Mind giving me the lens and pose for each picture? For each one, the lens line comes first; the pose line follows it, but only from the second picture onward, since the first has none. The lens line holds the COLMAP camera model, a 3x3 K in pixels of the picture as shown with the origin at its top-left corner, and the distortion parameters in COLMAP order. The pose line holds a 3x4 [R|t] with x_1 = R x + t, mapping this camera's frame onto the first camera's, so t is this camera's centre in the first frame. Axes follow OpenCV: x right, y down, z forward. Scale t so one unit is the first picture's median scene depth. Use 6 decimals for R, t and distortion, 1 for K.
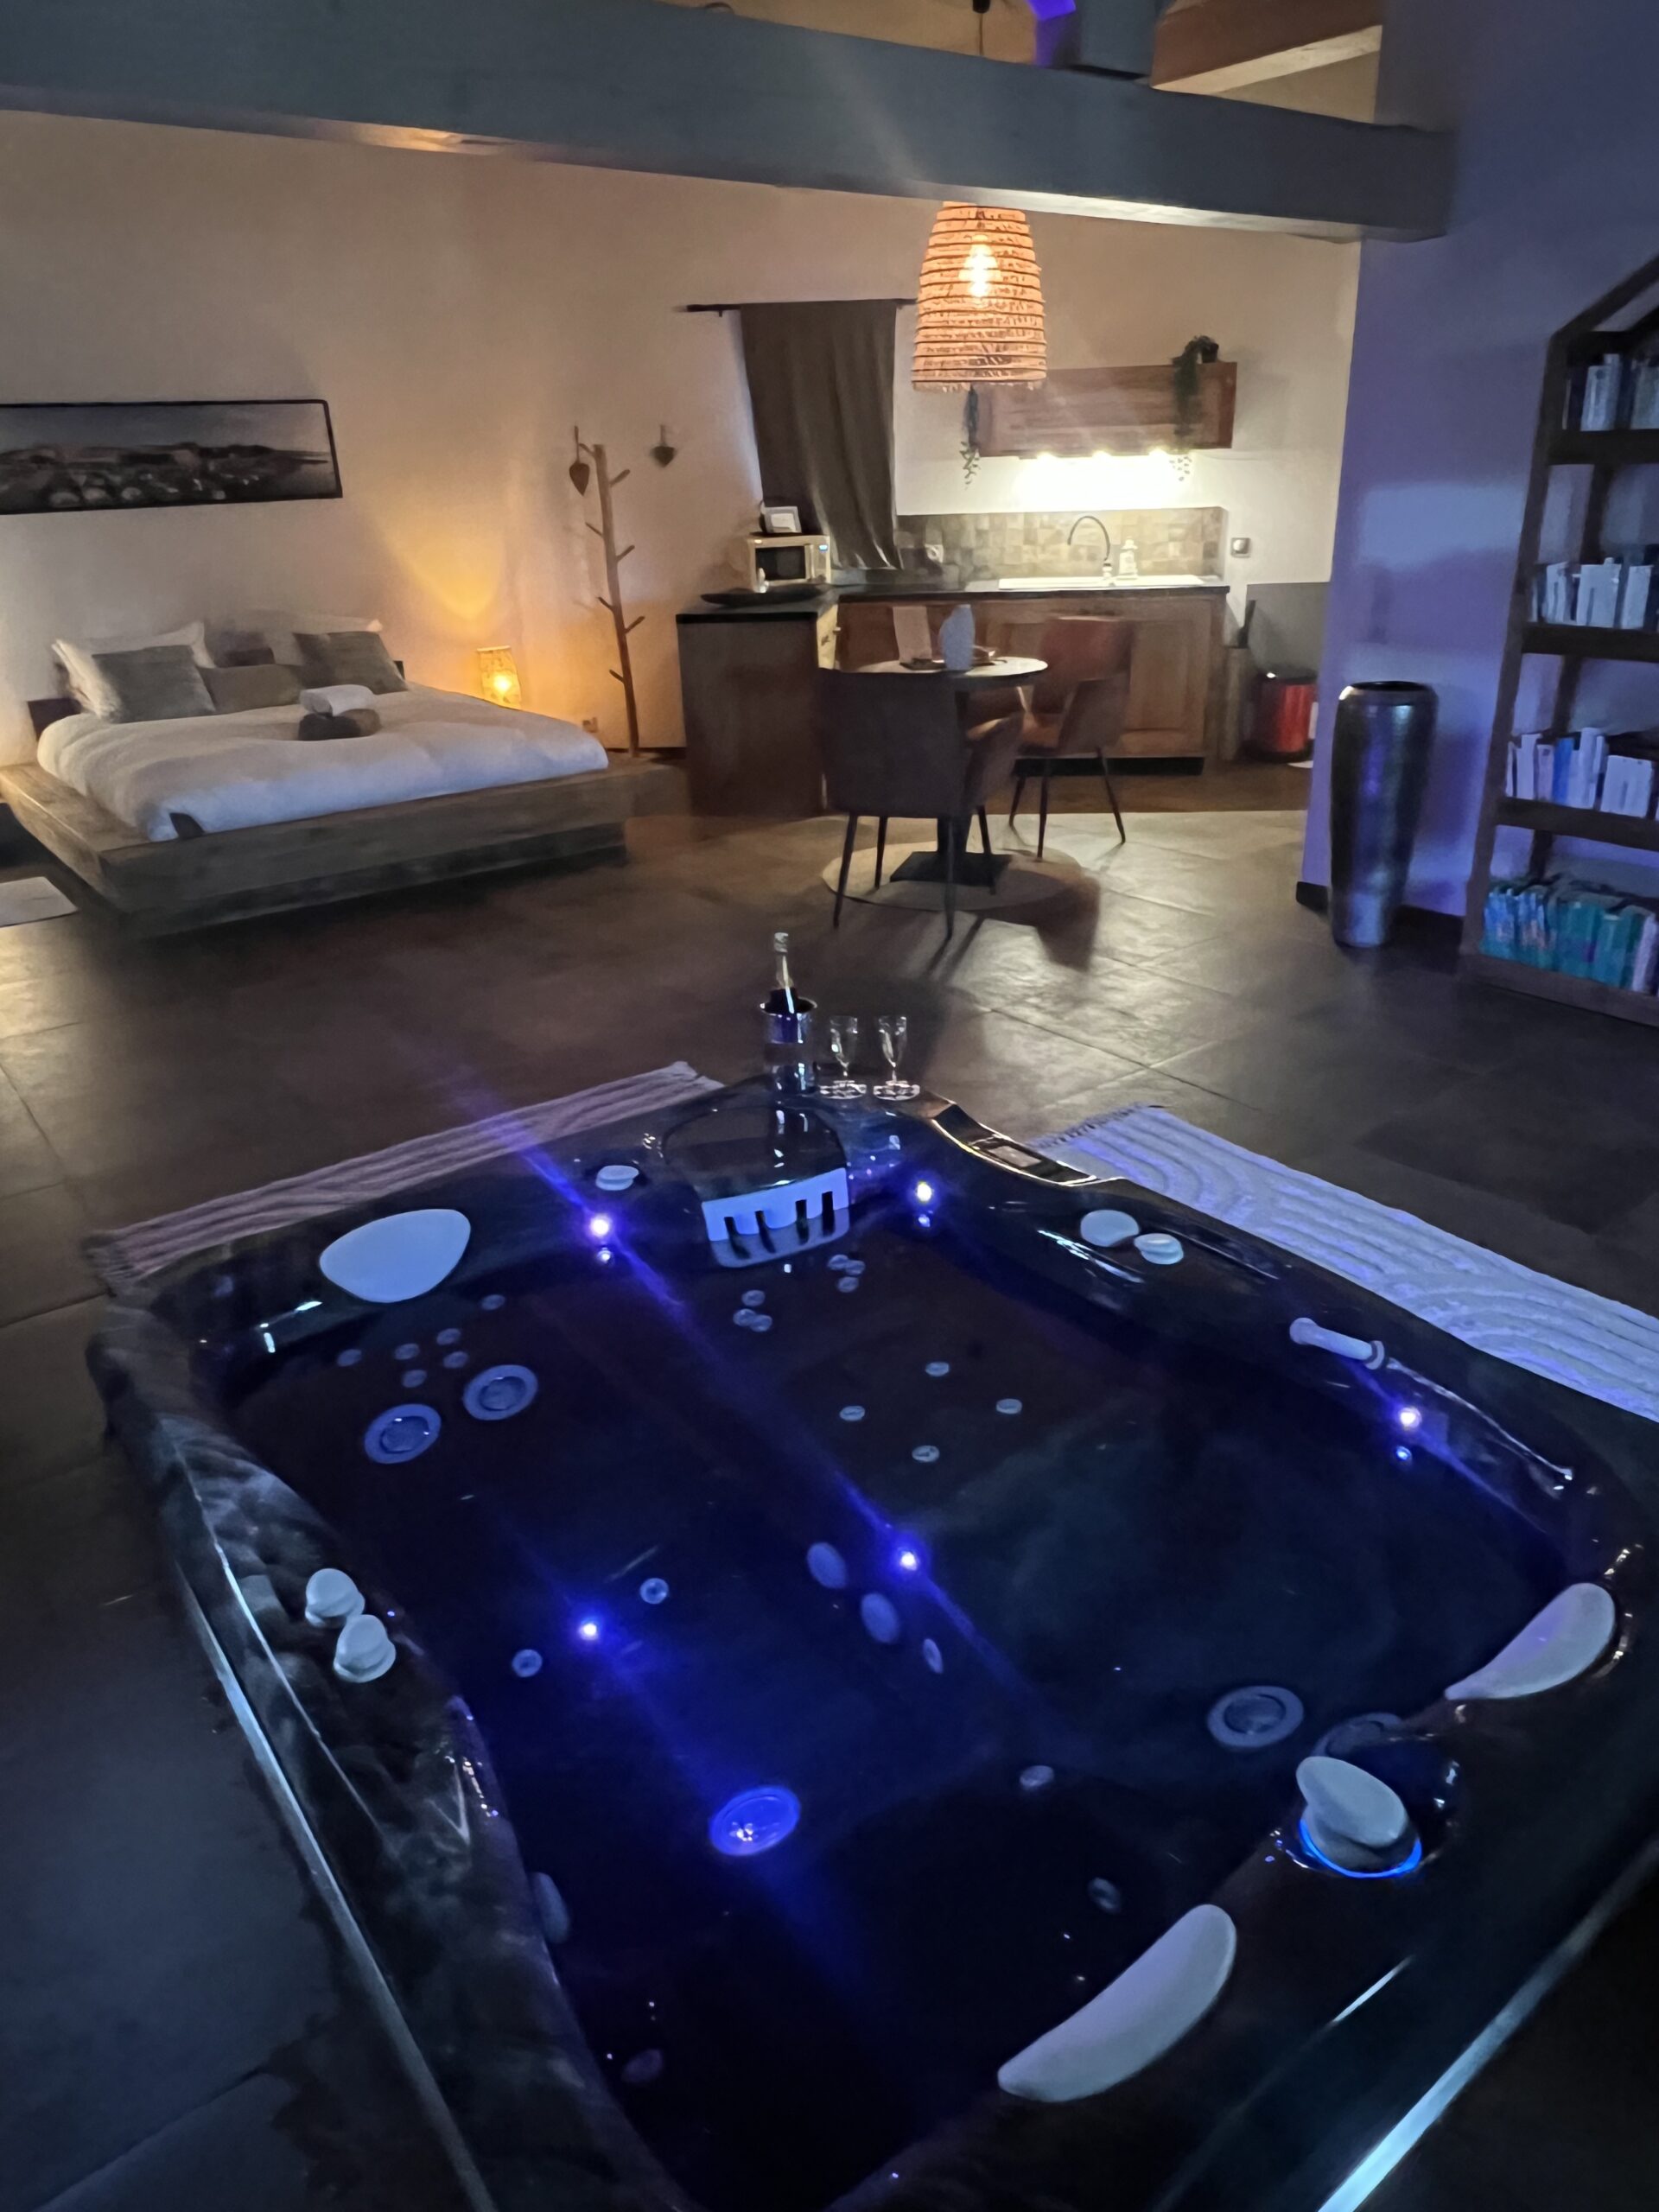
lens RADIAL K [[1437.1, 0, 829.5], [0, 1437.1, 1106.0], [0, 0, 1]] dist [-0.030403, 0.000718]
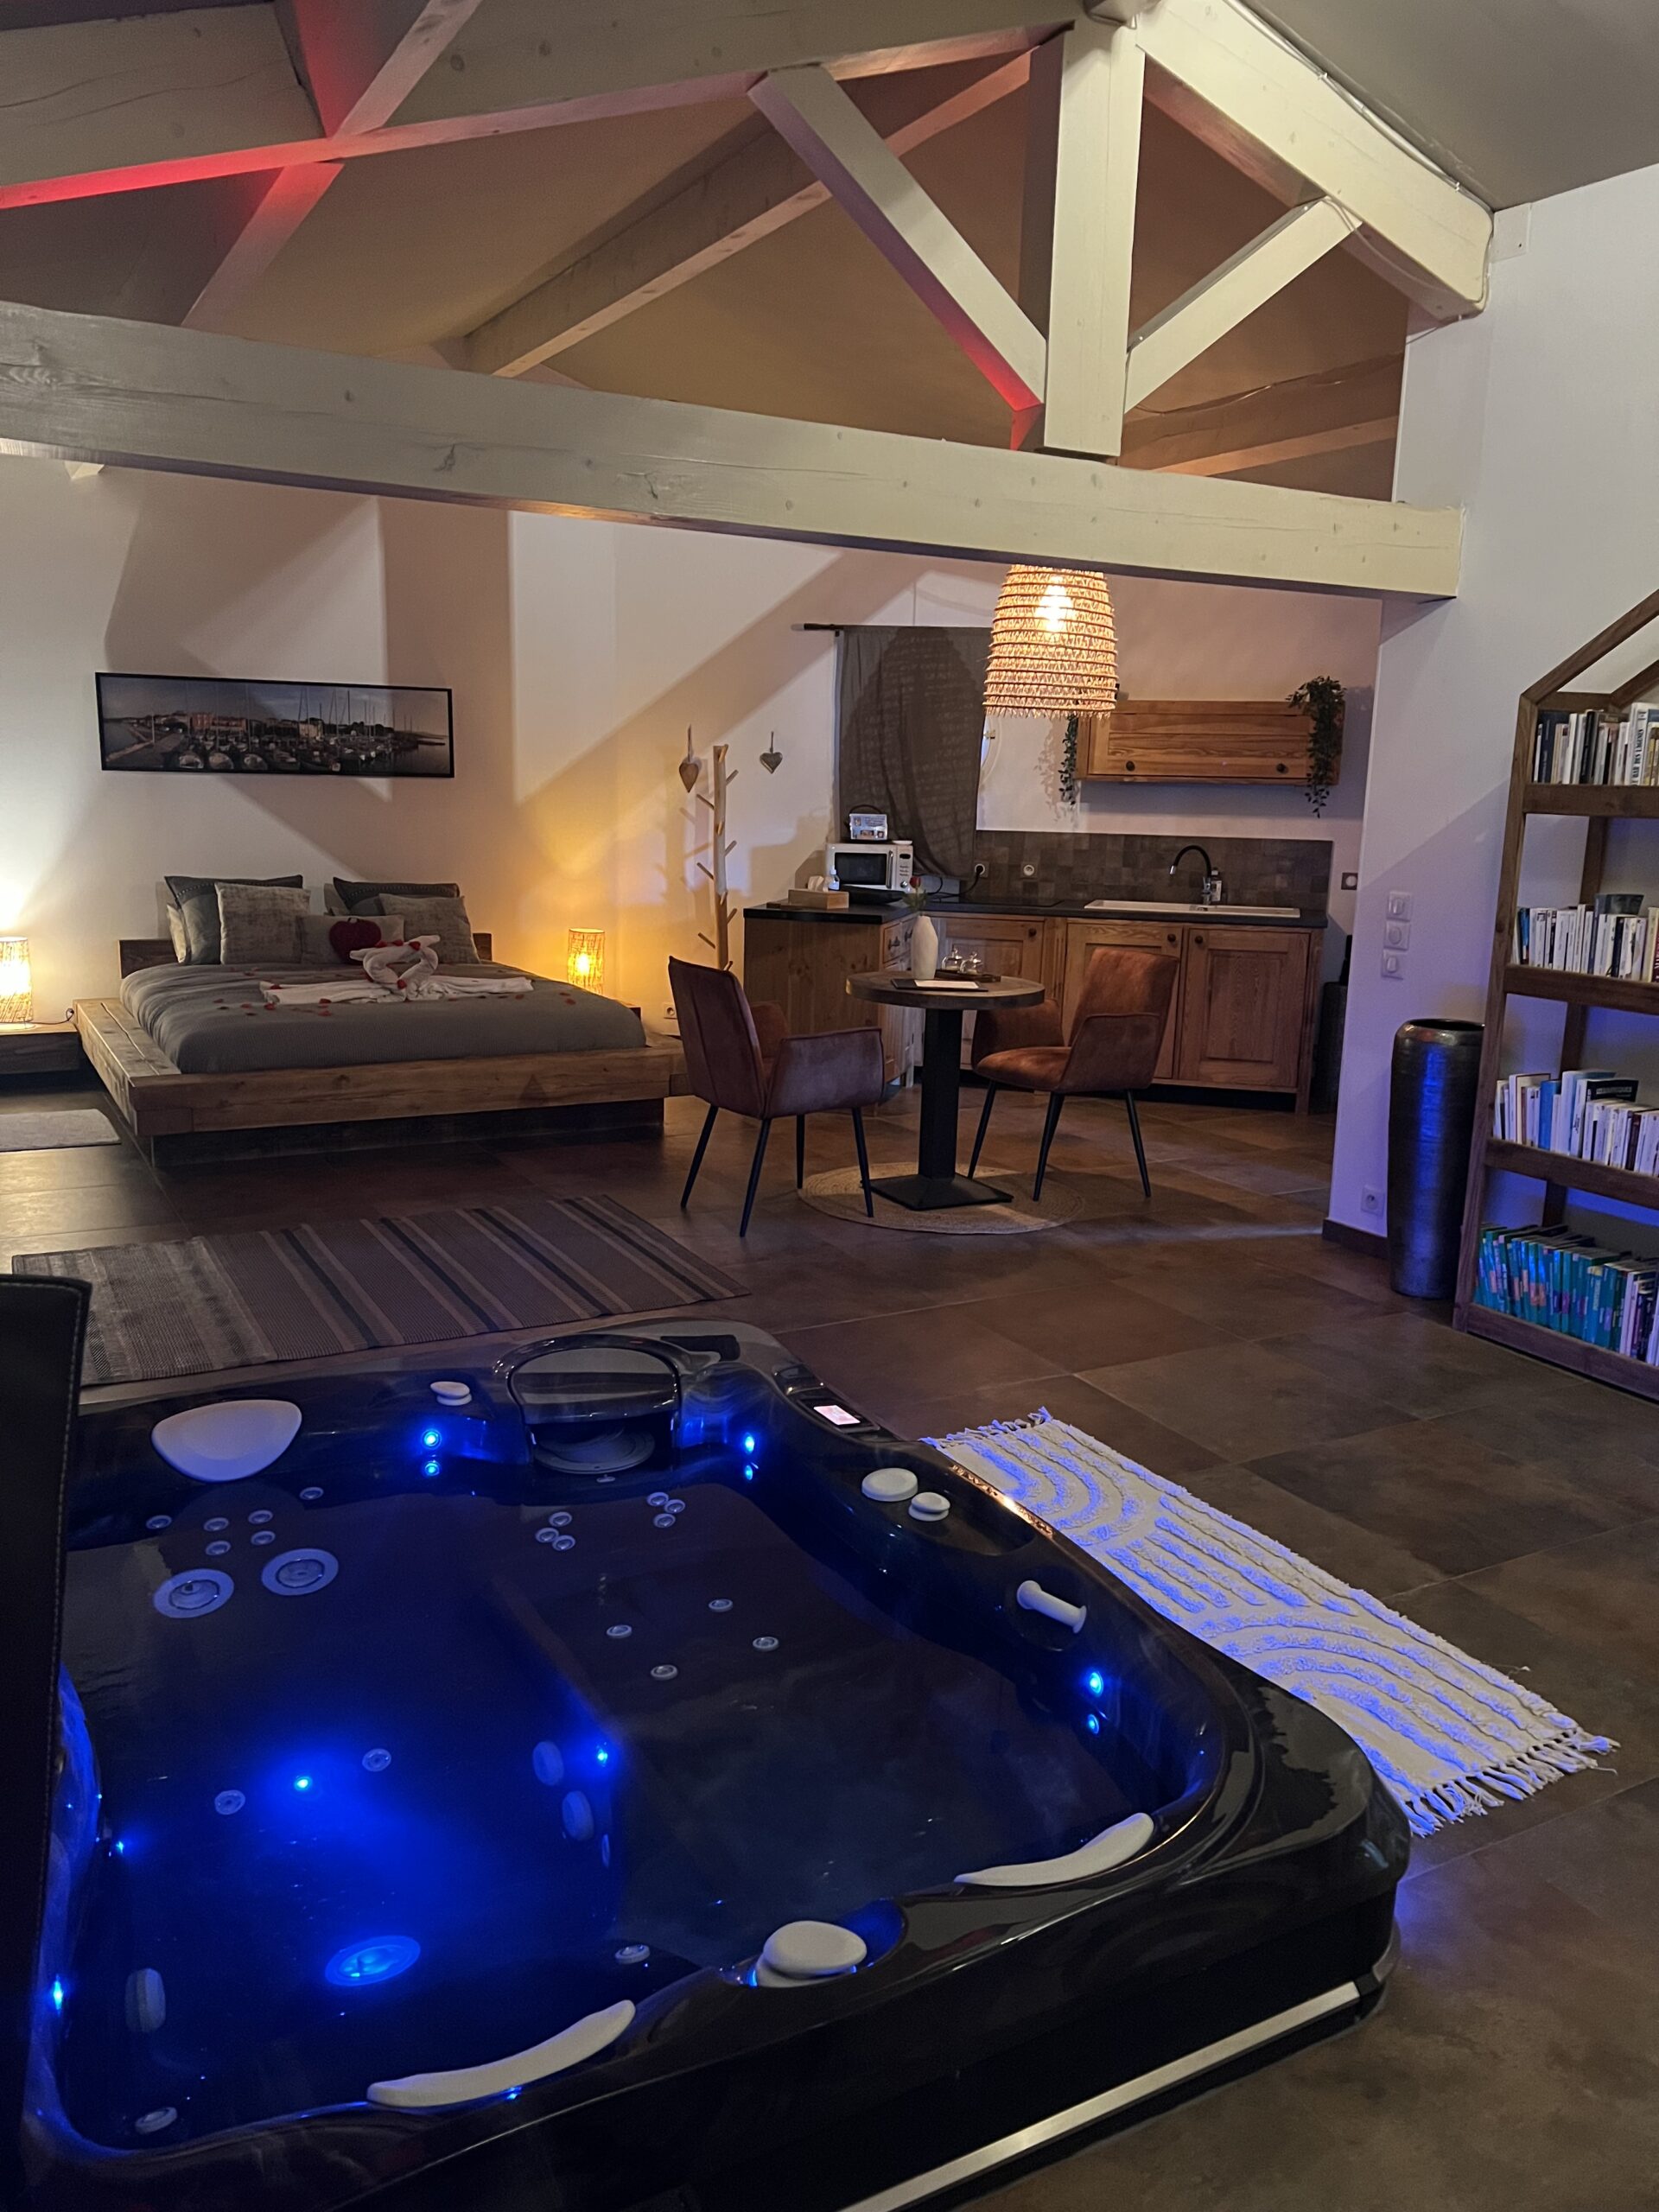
lens RADIAL K [[1650.4, 0, 829.5], [0, 1650.4, 1106.0], [0, 0, 1]] dist [-0.004168, -0.001517]
pose [[0.987613, 0.085430, -0.131616, 0.133426], [-0.112448, 0.970354, -0.213938, 0.037347], [0.109438, 0.226087, 0.967940, -0.096183]]
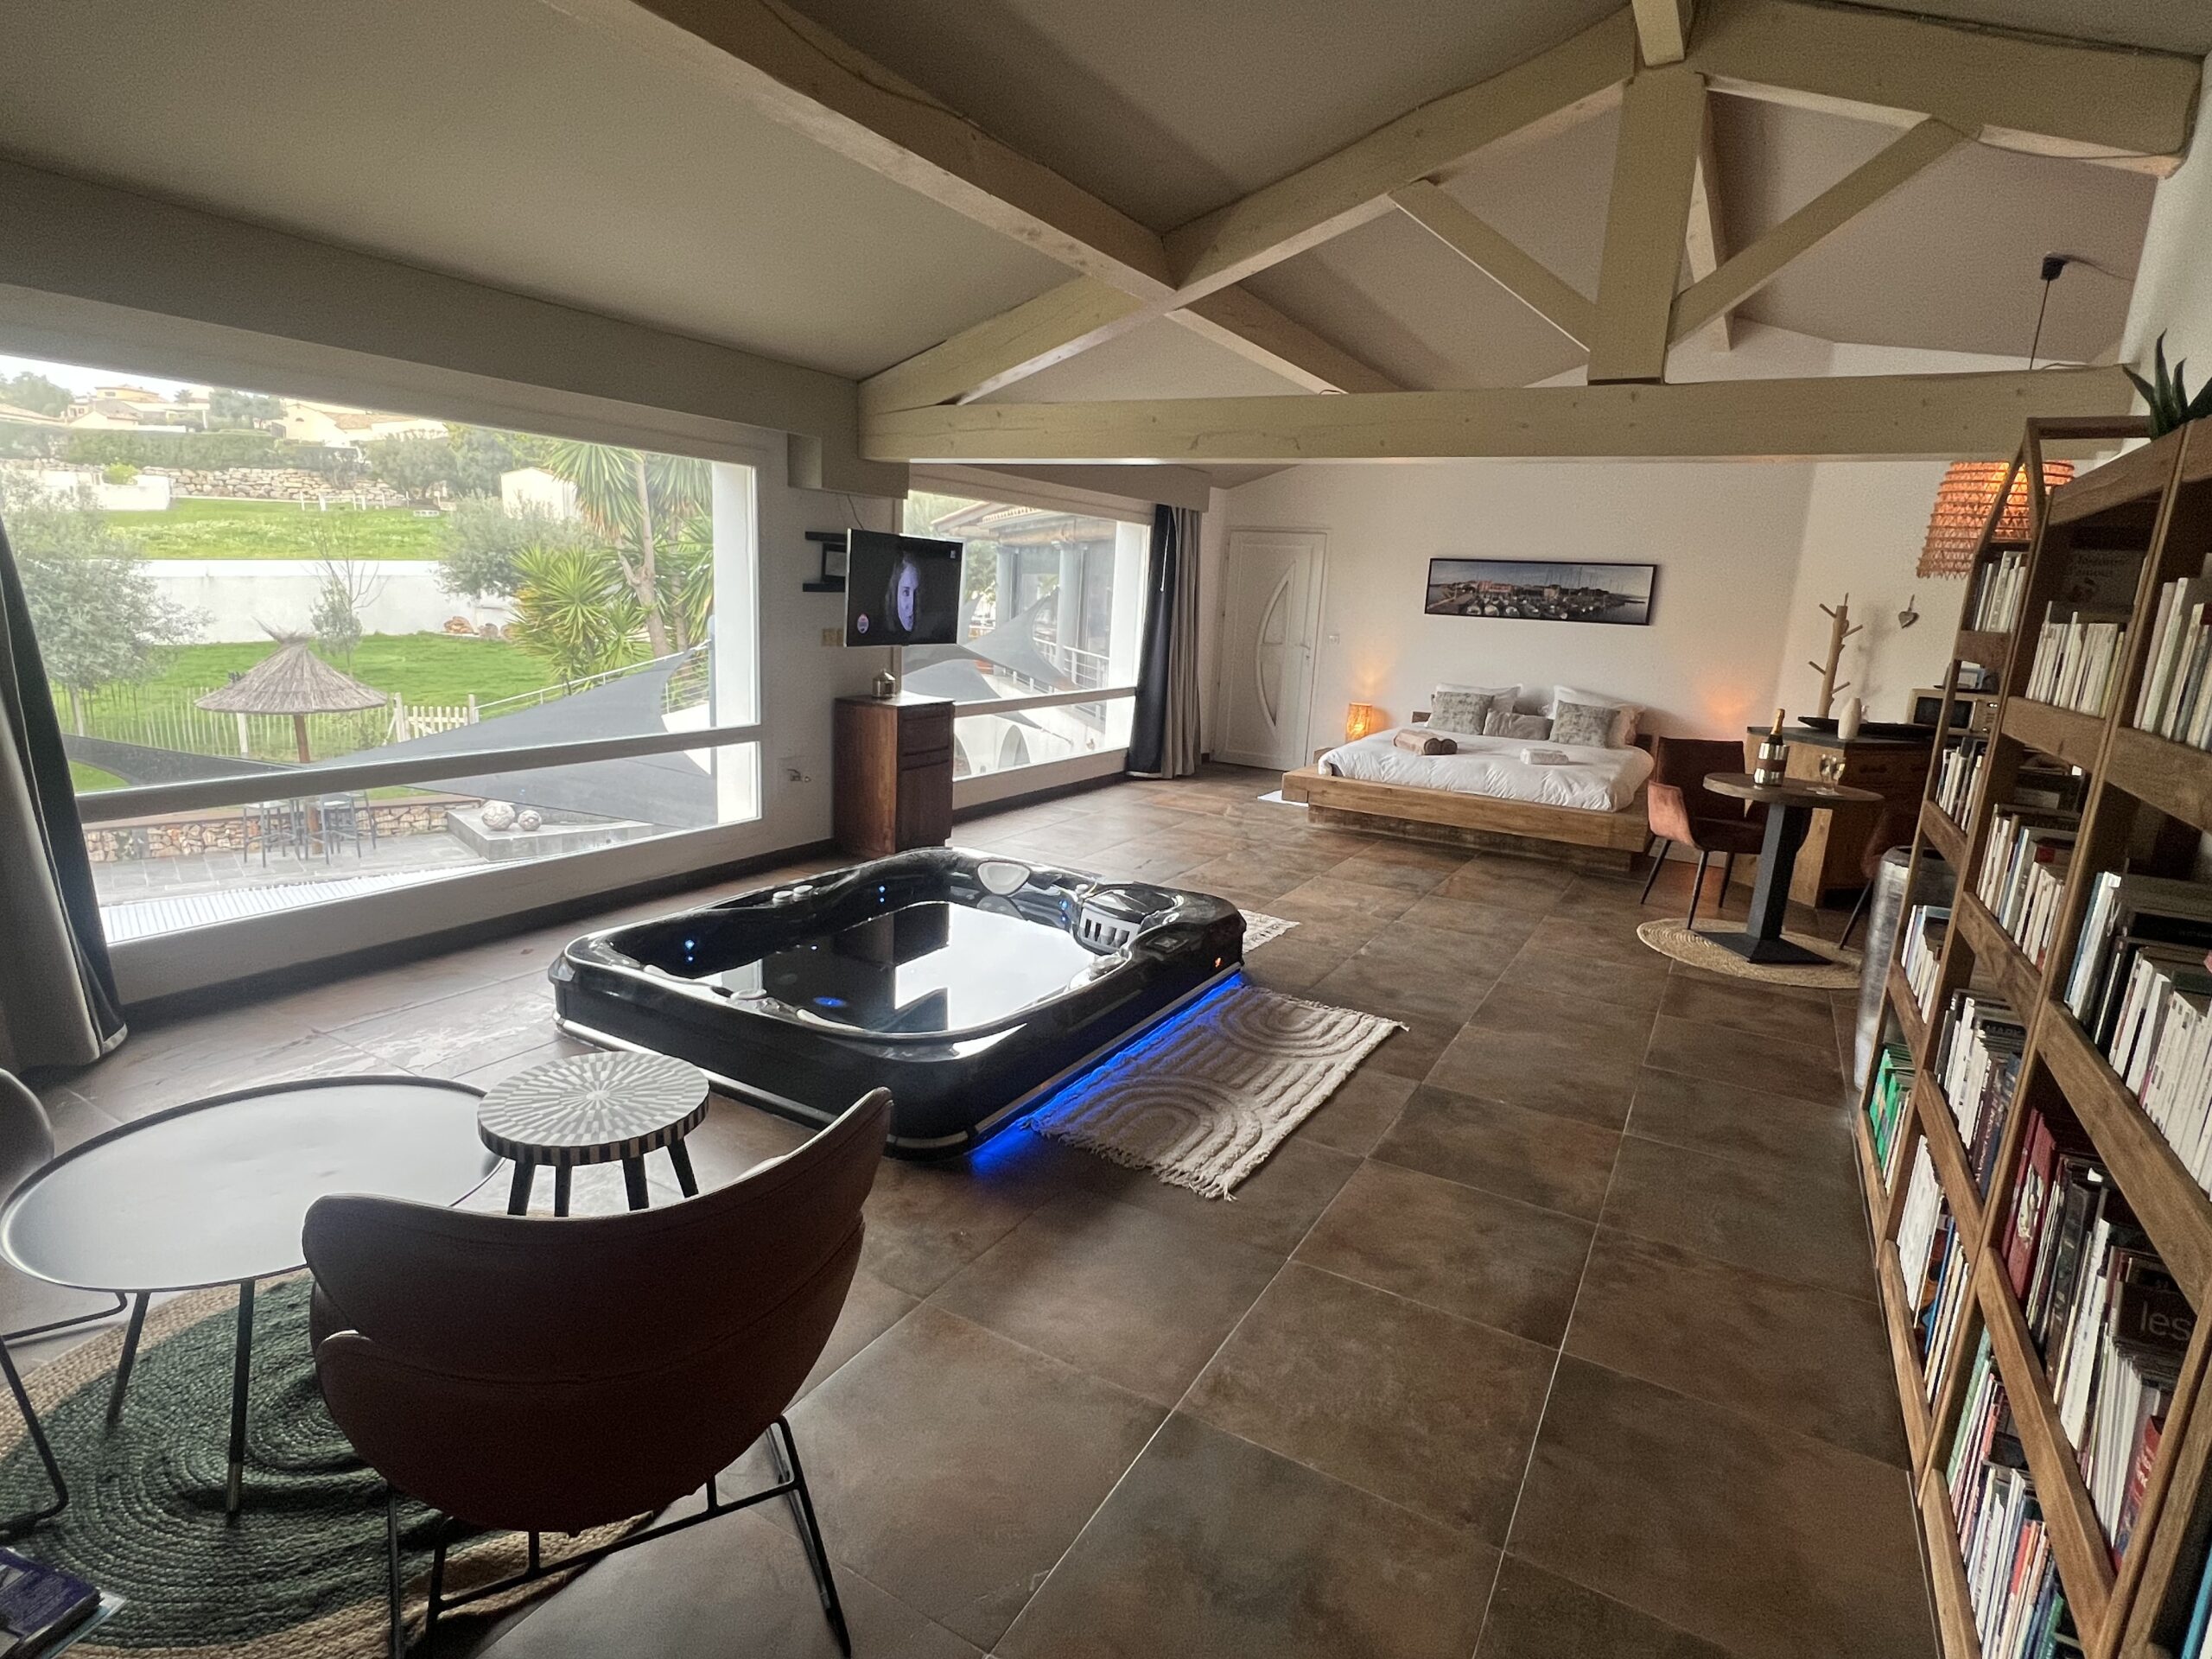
lens RADIAL K [[1160.9, 0, 1106.0], [0, 1160.9, 829.5], [0, 0, 1]] dist [0.000812, 0.000202]
pose [[0.364437, 0.238163, -0.900258, 0.754649], [-0.432202, 0.899572, 0.063020, -0.084612], [0.824855, 0.366127, 0.430772, 0.110091]]
